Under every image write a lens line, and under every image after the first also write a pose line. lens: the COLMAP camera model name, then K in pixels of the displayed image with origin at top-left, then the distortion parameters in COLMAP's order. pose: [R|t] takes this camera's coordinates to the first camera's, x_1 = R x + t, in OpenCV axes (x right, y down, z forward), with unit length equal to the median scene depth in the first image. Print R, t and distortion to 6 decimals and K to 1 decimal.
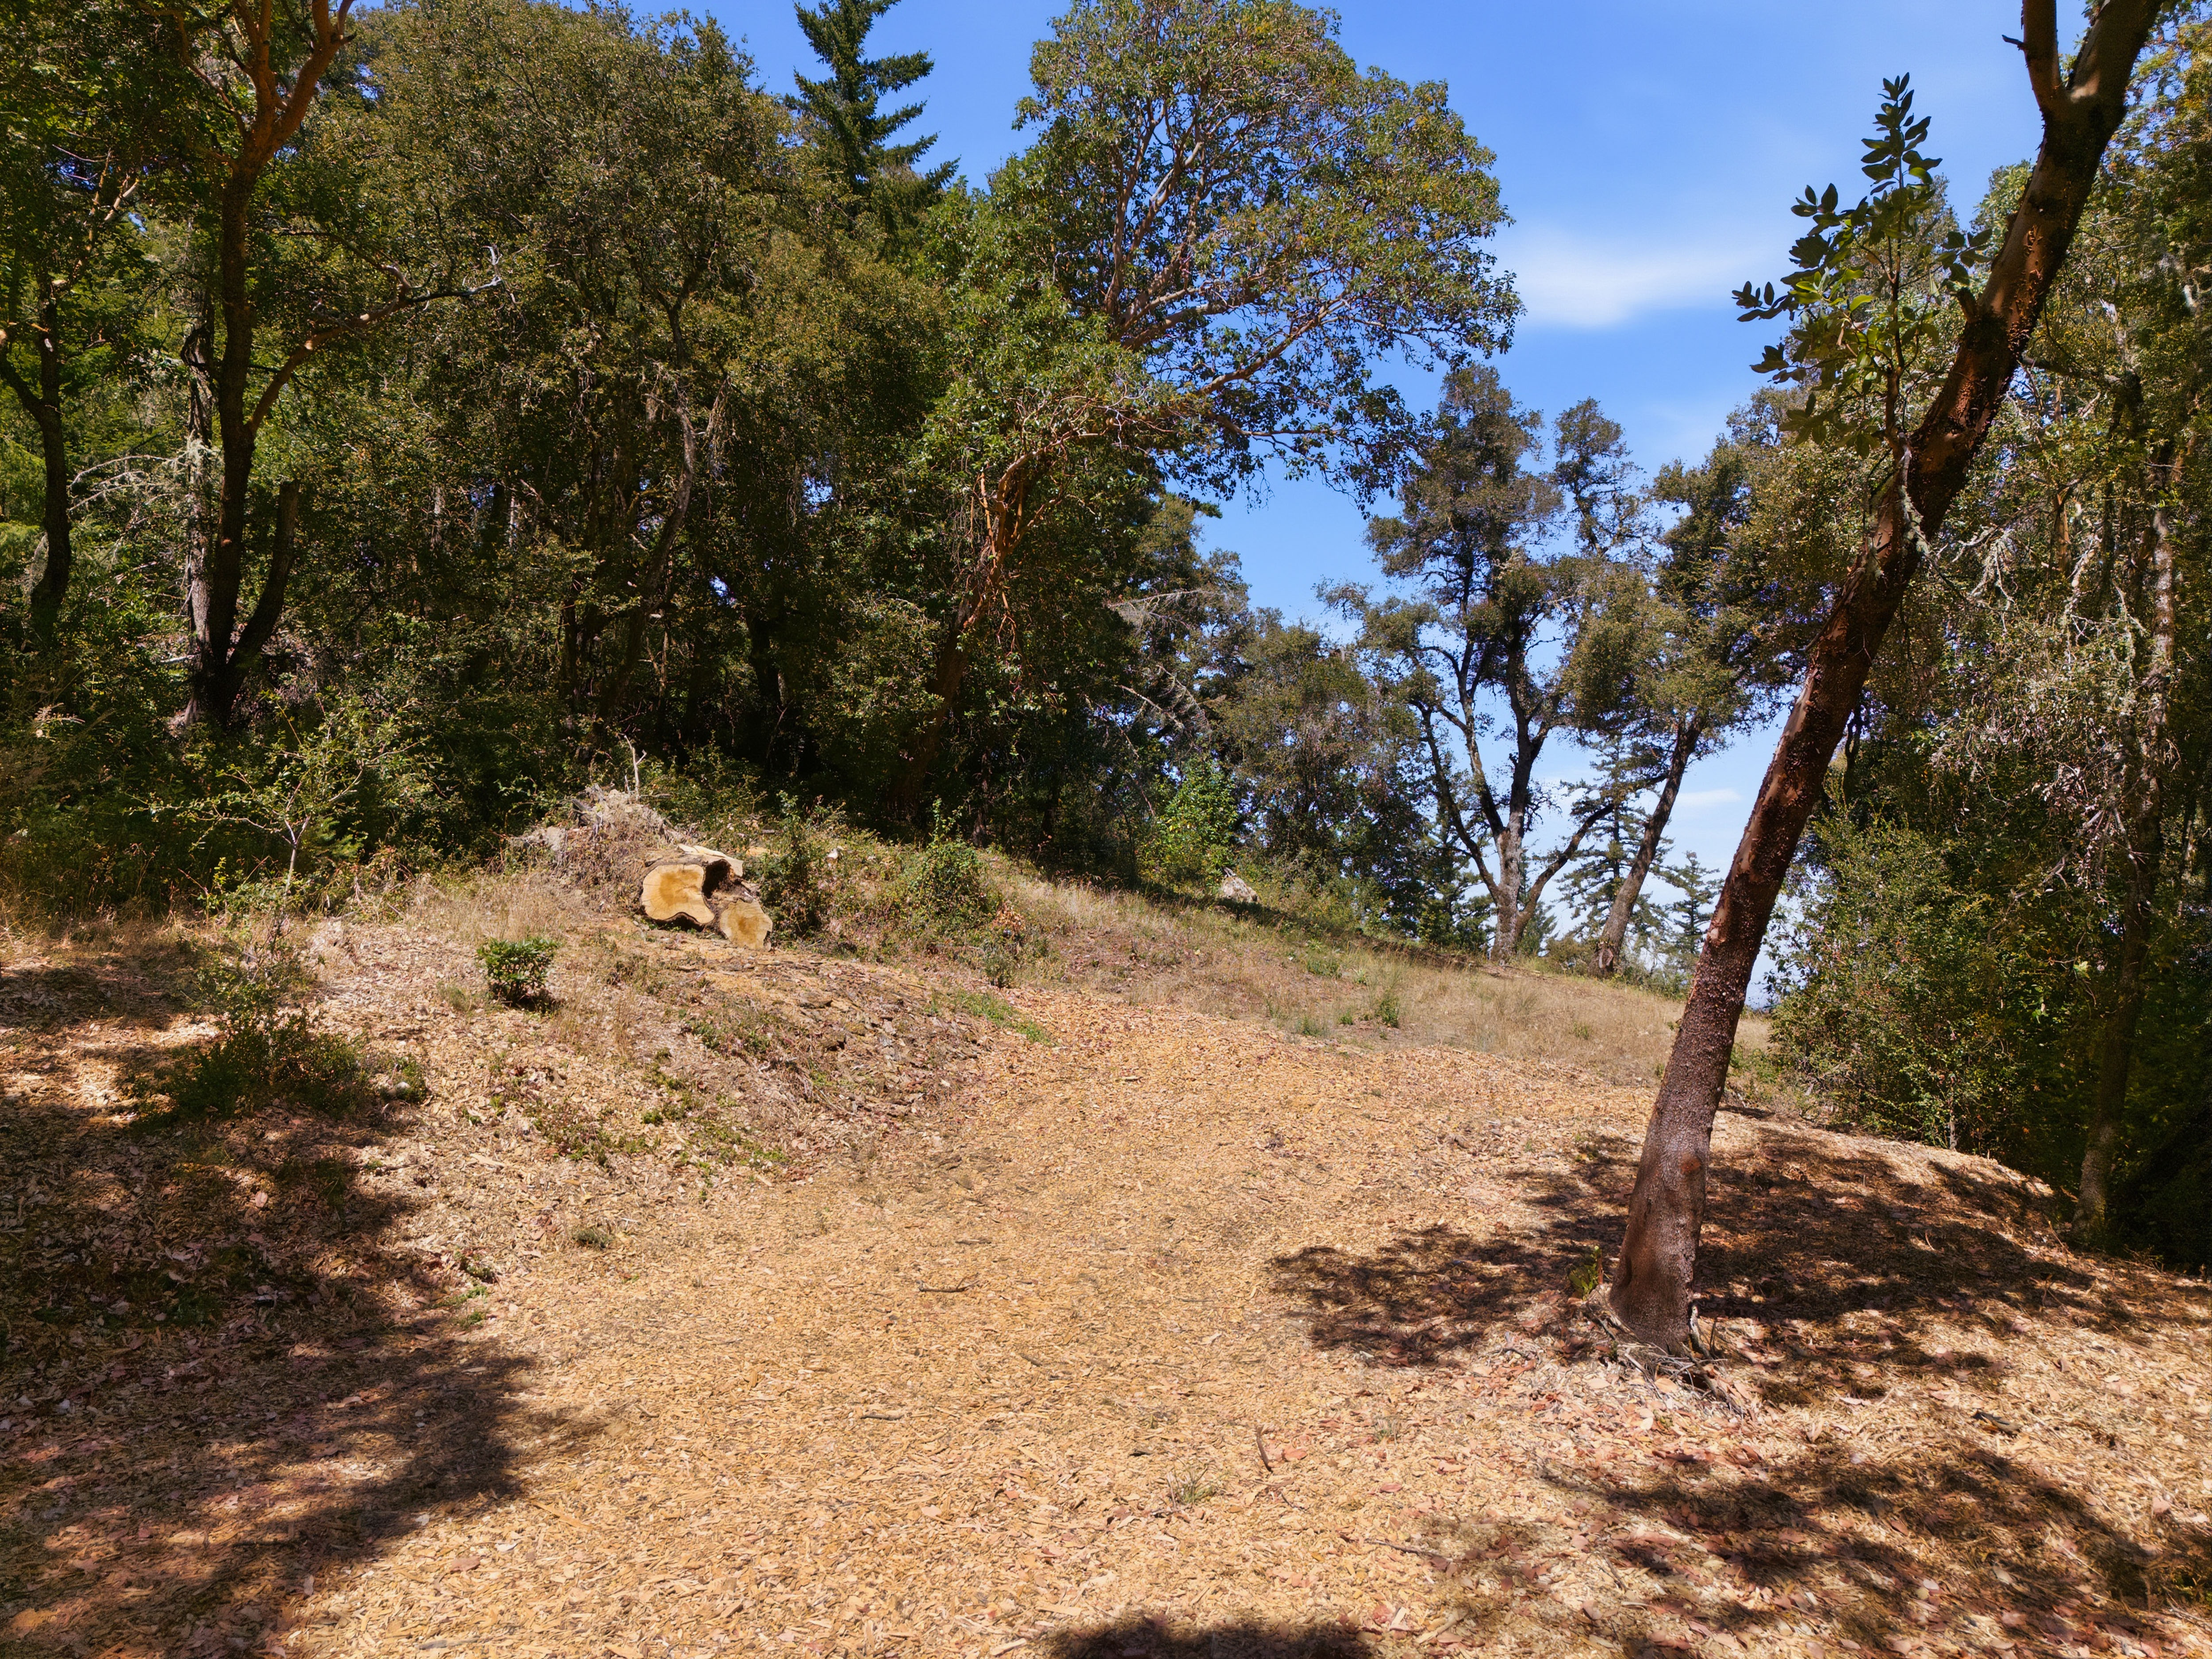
lens RADIAL K [[1624.7, 0, 1090.3], [0, 1624.7, 833.6], [0, 0, 1]] dist [0.067488, -0.056660]
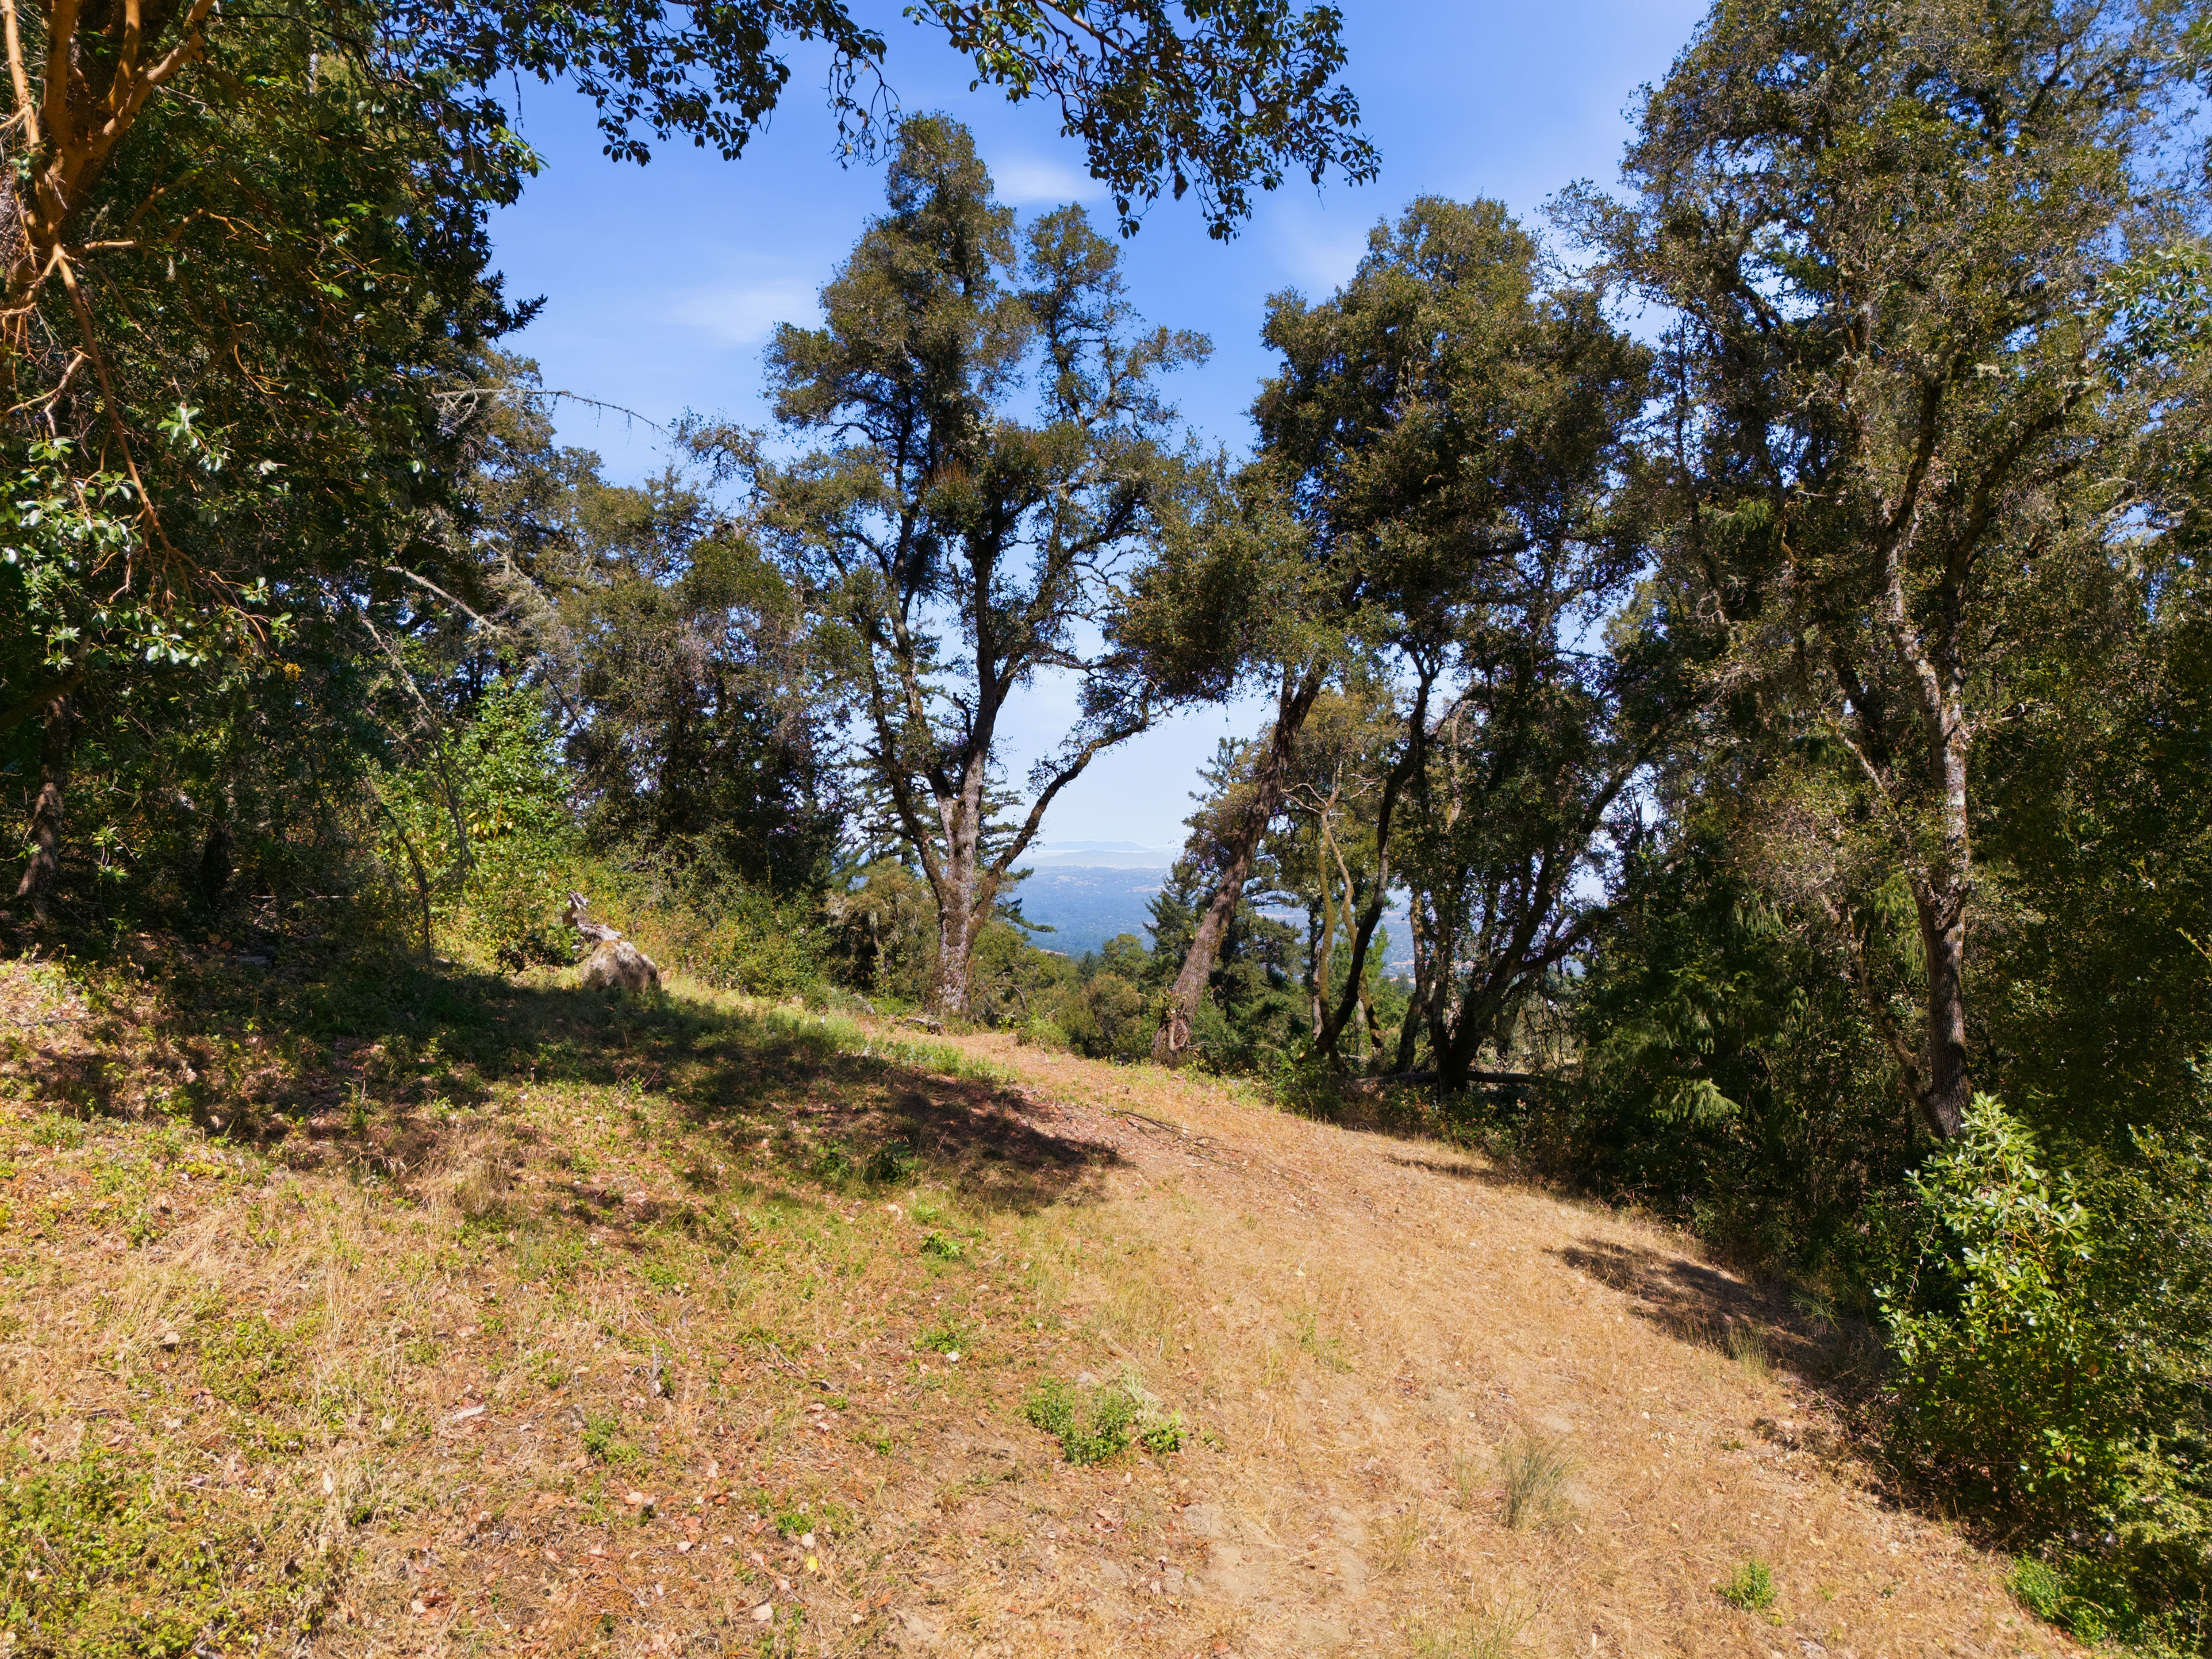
lens RADIAL K [[1624.7, 0, 1113.1], [0, 1624.7, 834.0], [0, 0, 1]] dist [0.067488, -0.056660]
pose [[0.887724, 0.002621, 0.460369, -0.014465], [-0.037545, 0.997065, 0.066720, -0.049564], [-0.458843, -0.076513, 0.885217, 0.432209]]
